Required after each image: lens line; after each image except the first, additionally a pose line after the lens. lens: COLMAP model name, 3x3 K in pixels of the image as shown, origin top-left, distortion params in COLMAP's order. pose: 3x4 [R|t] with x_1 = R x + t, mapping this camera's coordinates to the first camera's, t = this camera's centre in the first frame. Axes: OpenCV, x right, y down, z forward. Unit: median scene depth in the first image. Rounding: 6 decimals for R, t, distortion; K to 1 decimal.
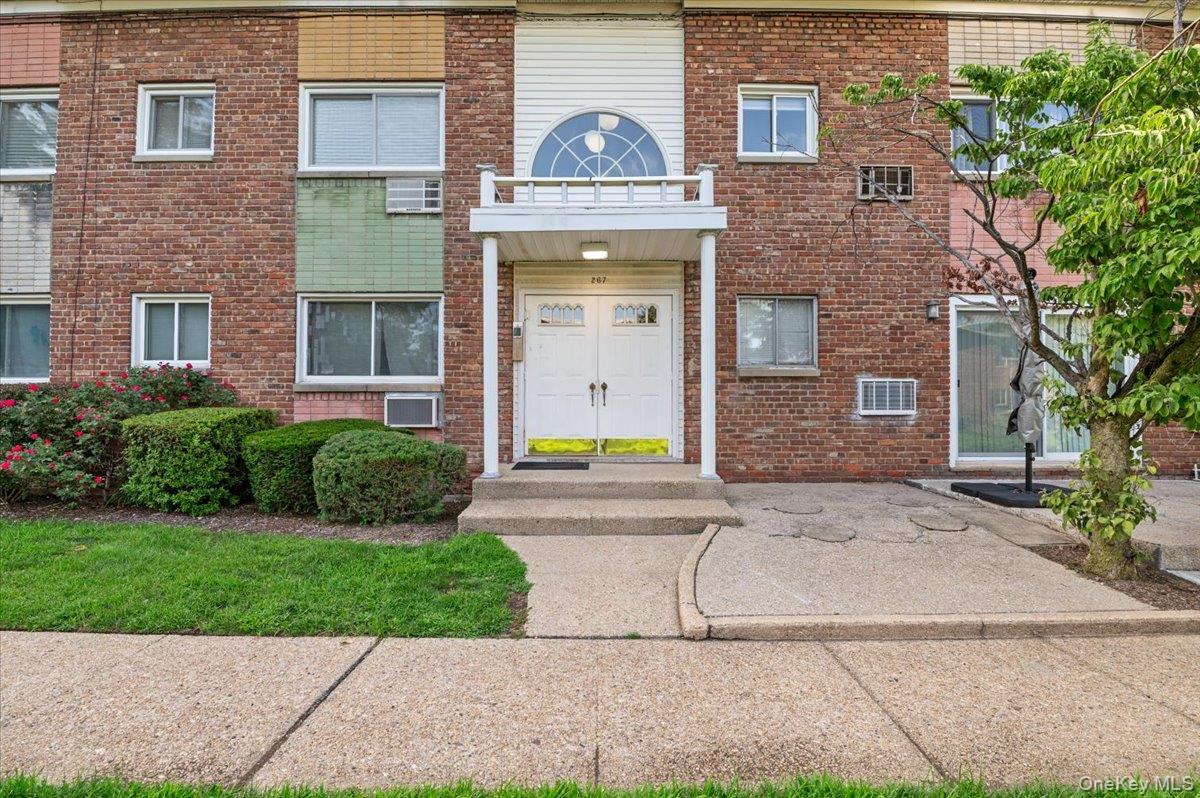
lens RADIAL K [[525.6, 0, 597.1], [0, 525.6, 400.0], [0, 0, 1]] dist [-0.011333, -0.004557]
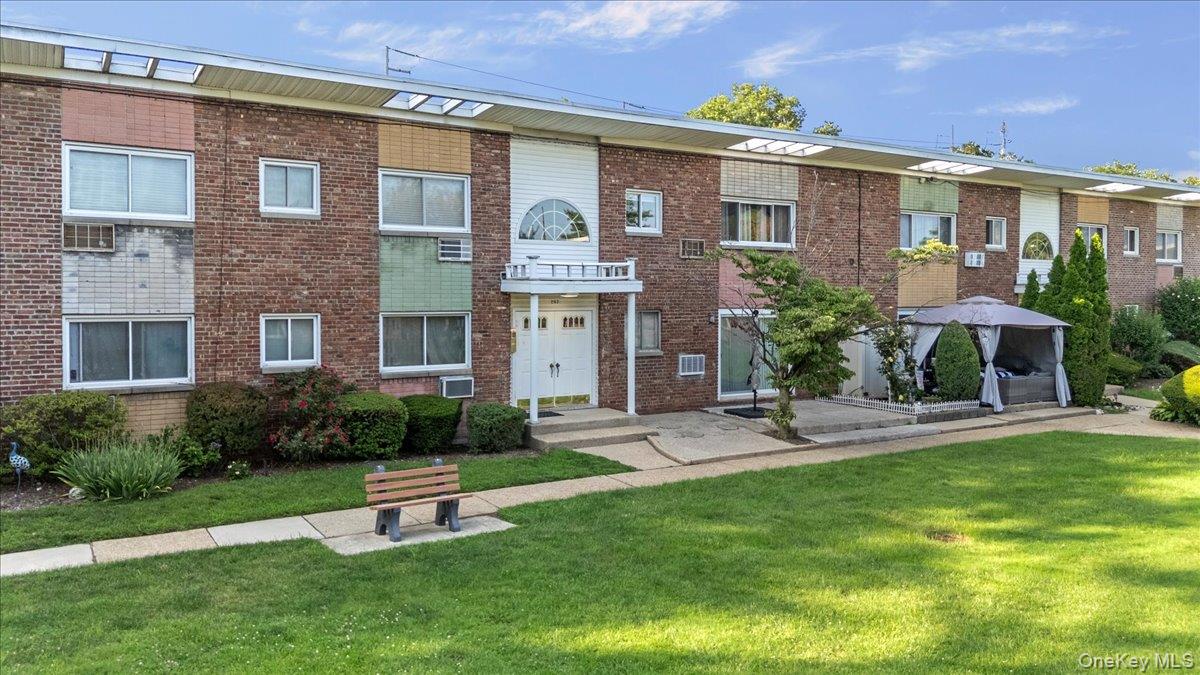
lens RADIAL K [[830.3, 0, 600.0], [0, 830.3, 337.5], [0, 0, 1]] dist [0.007544, 0.000225]
pose [[0.846738, -0.024497, 0.531446, -1.307159], [-0.000001, 0.998939, 0.046048, -0.243183], [-0.532011, -0.038991, 0.845840, -1.334458]]
